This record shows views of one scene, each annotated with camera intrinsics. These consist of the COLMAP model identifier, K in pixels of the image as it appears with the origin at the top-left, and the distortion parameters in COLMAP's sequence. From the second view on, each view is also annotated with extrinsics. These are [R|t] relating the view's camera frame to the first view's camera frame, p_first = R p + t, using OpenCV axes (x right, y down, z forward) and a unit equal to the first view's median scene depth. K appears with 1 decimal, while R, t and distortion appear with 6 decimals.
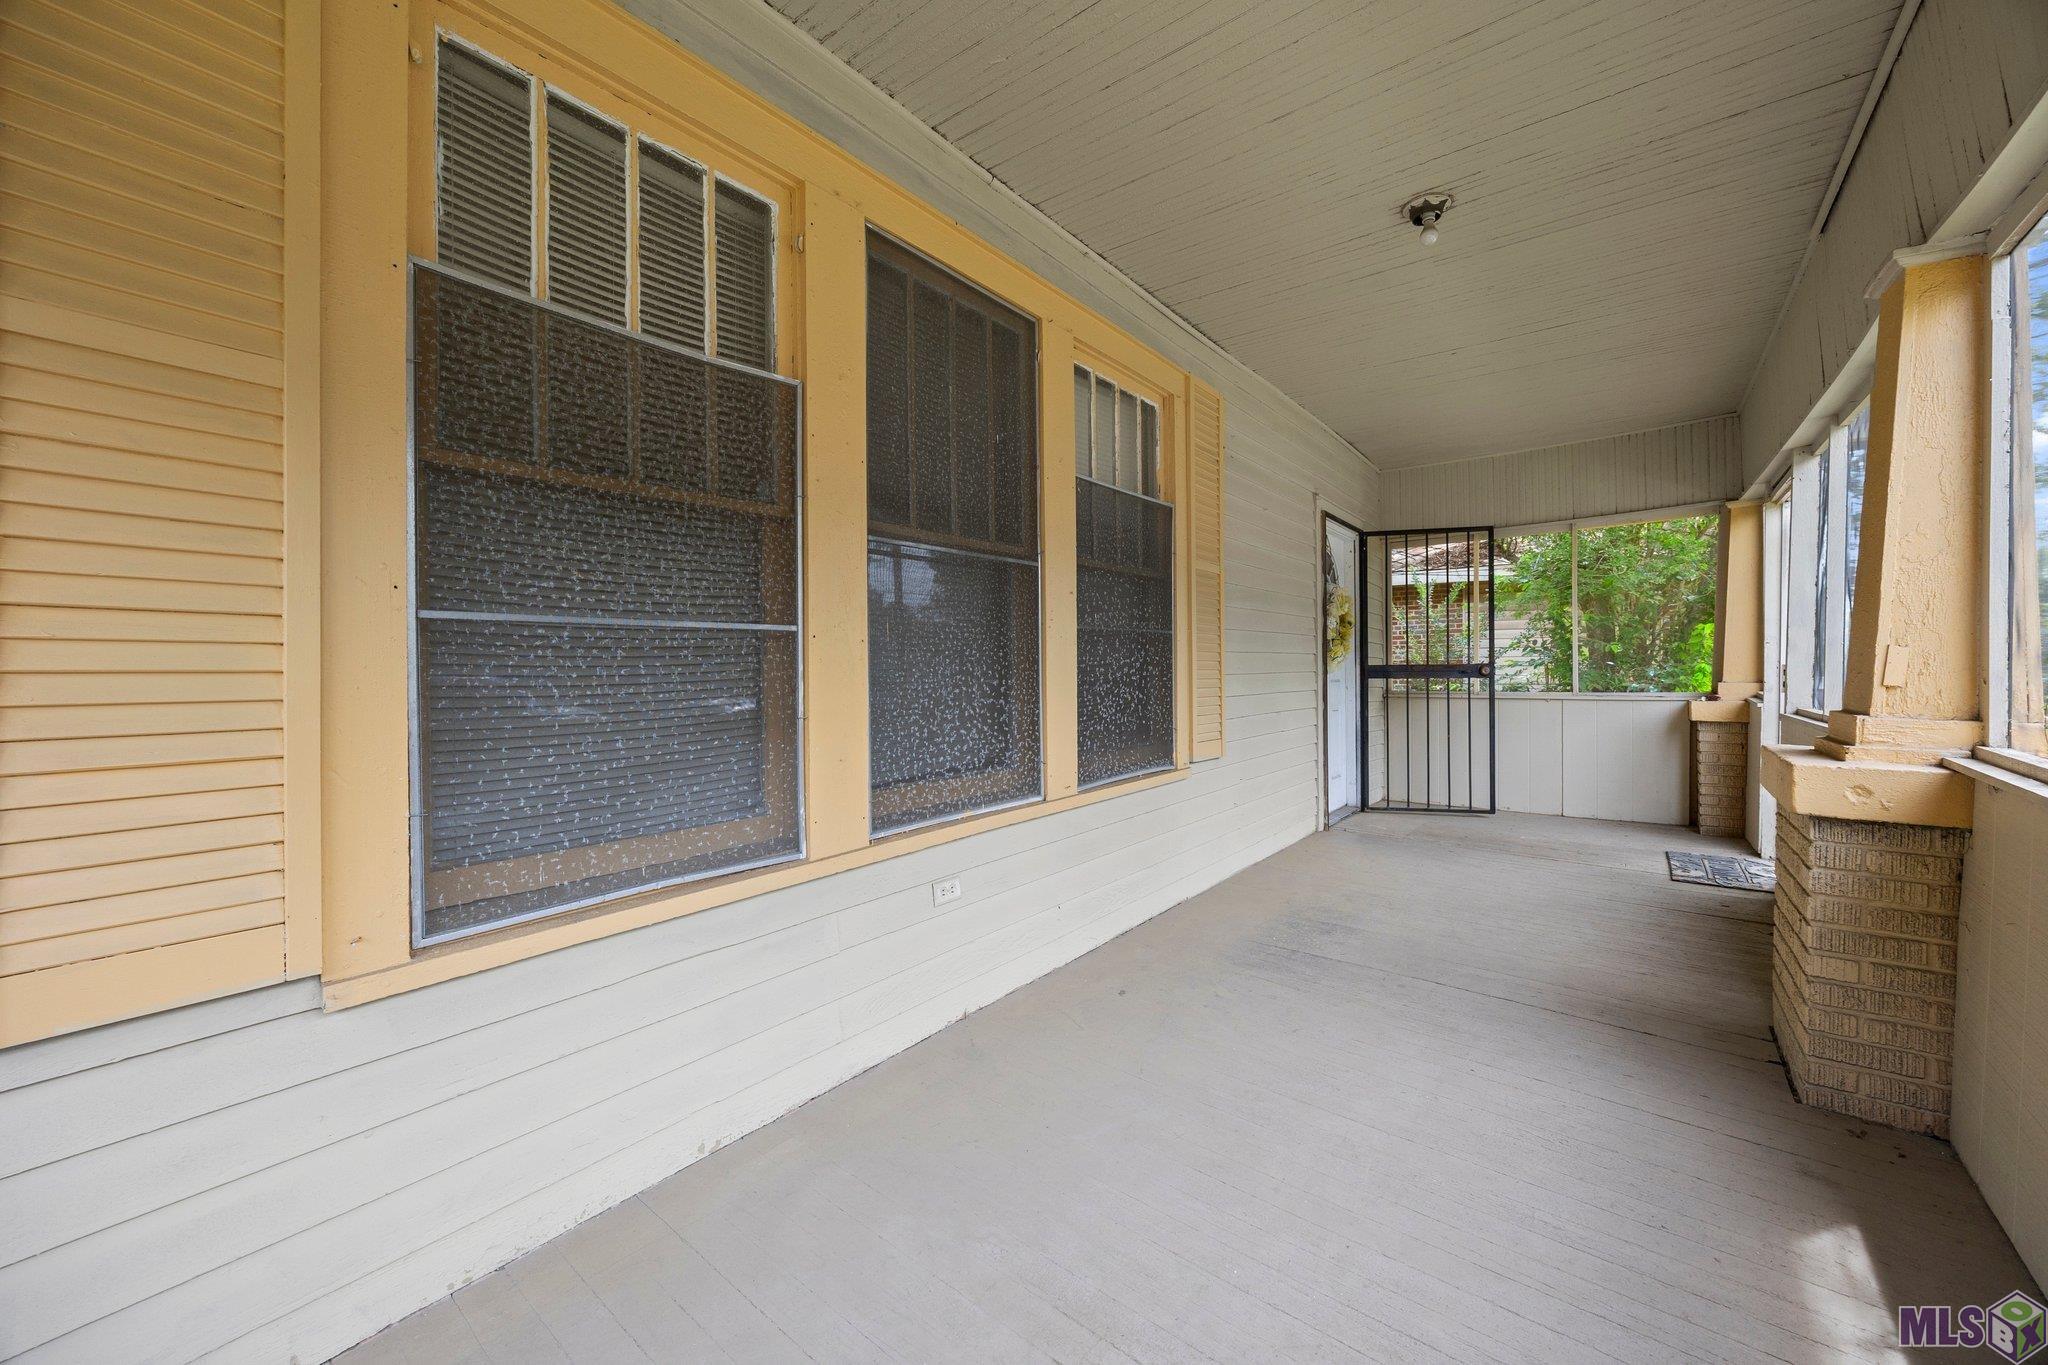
lens RADIAL K [[839.2, 0, 1004.6], [0, 839.2, 686.3], [0, 0, 1]] dist [0.001119, 0.000028]
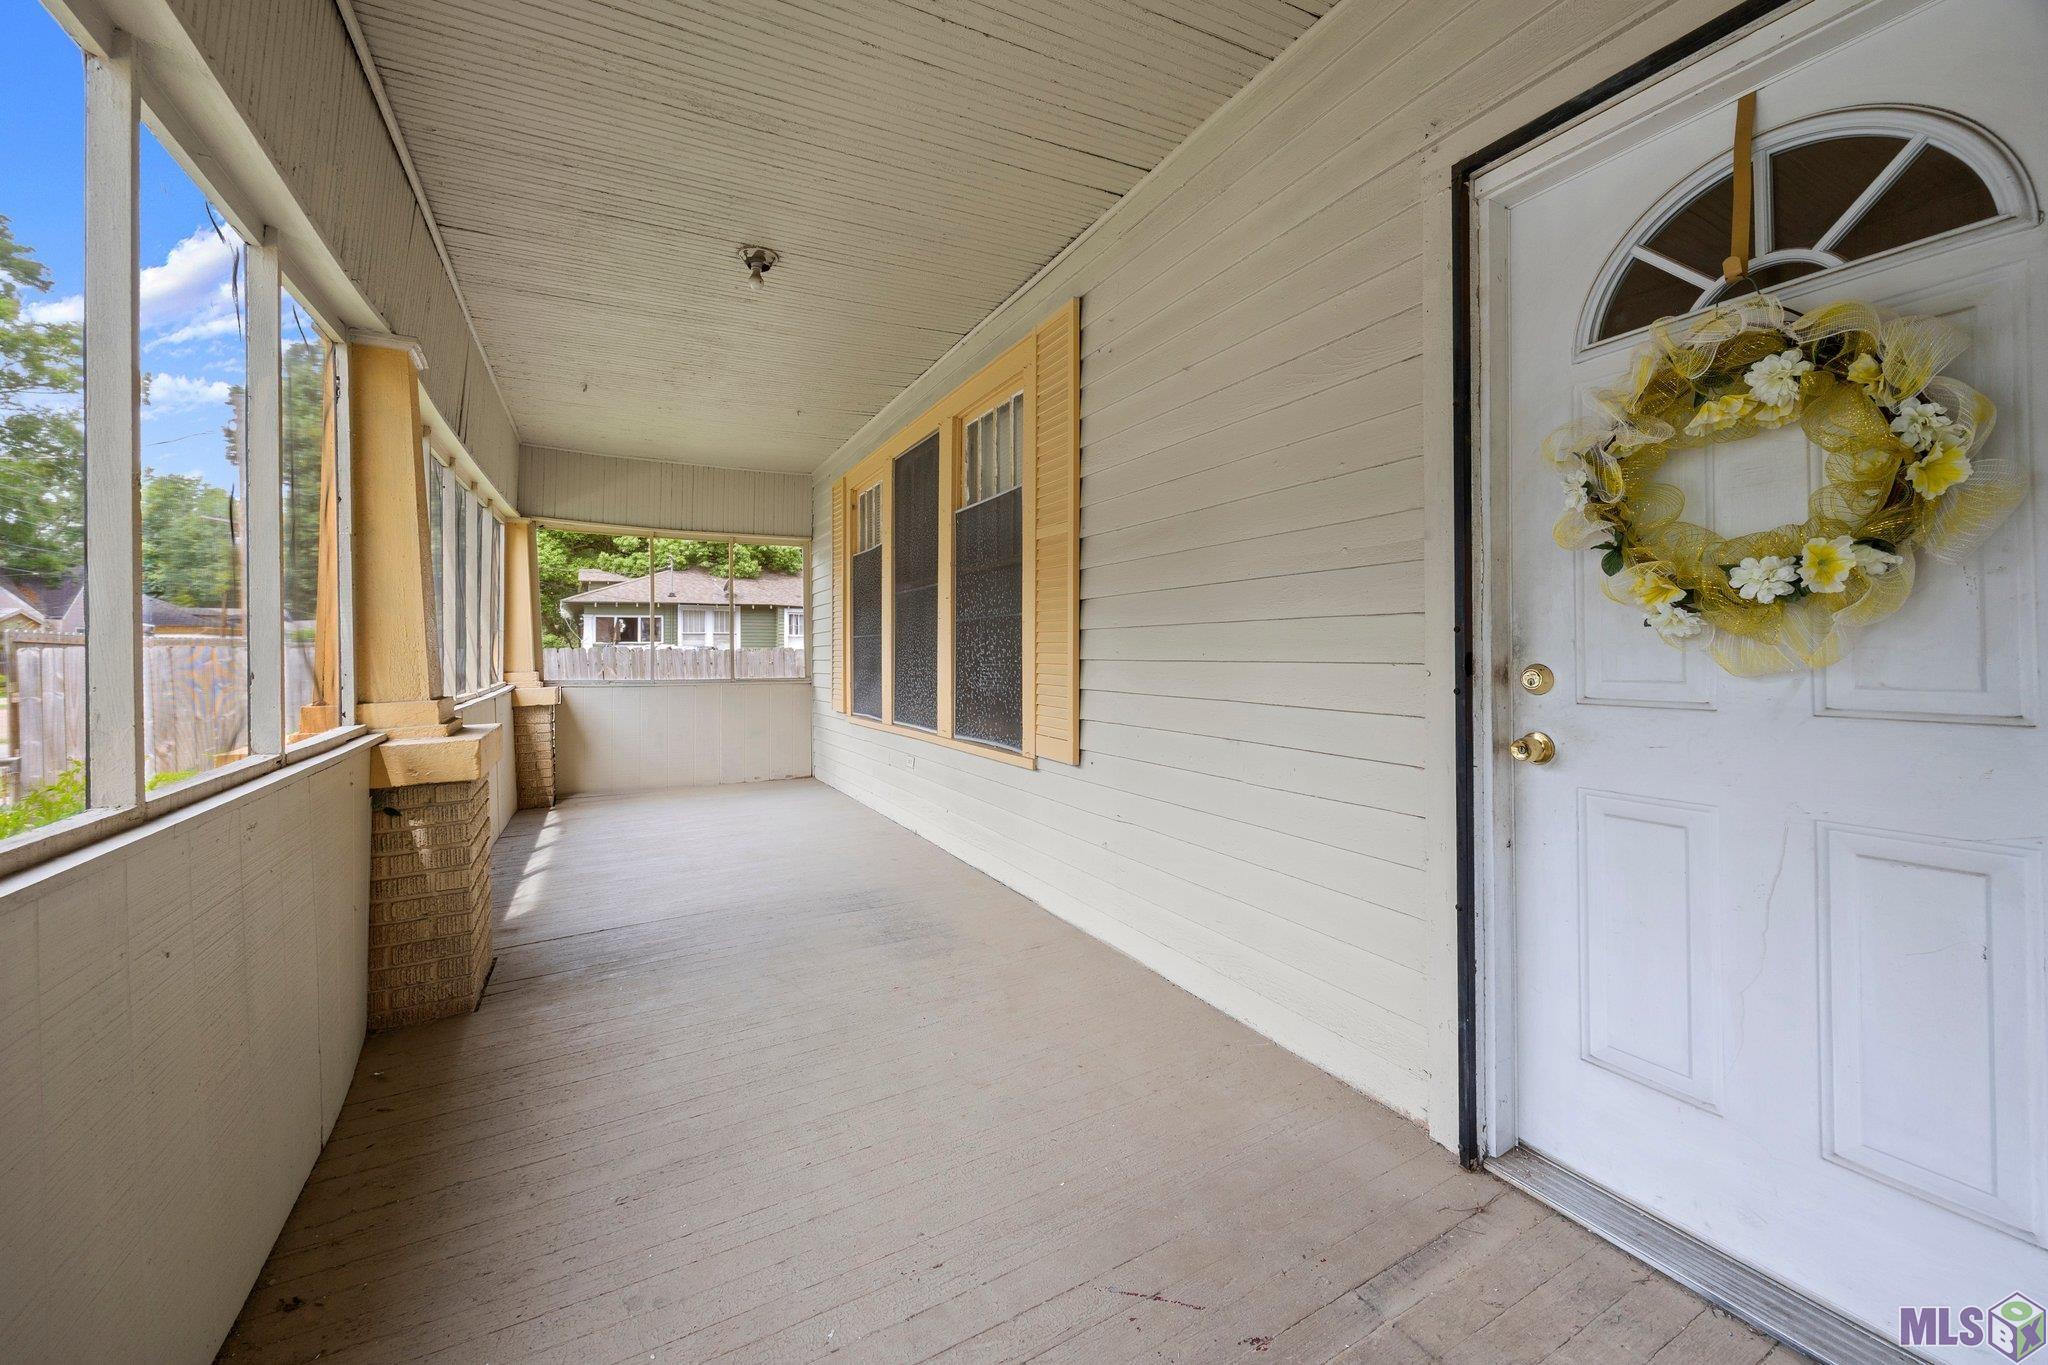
lens RADIAL K [[789.1, 0, 1020.8], [0, 789.1, 632.3], [0, 0, 1]] dist [0.000478, 0.000006]
pose [[-0.422872, 0.002129, -0.906187, 1.189953], [0.003667, 0.999993, 0.000639, -0.049760], [0.906182, -0.003052, -0.422877, 1.594567]]
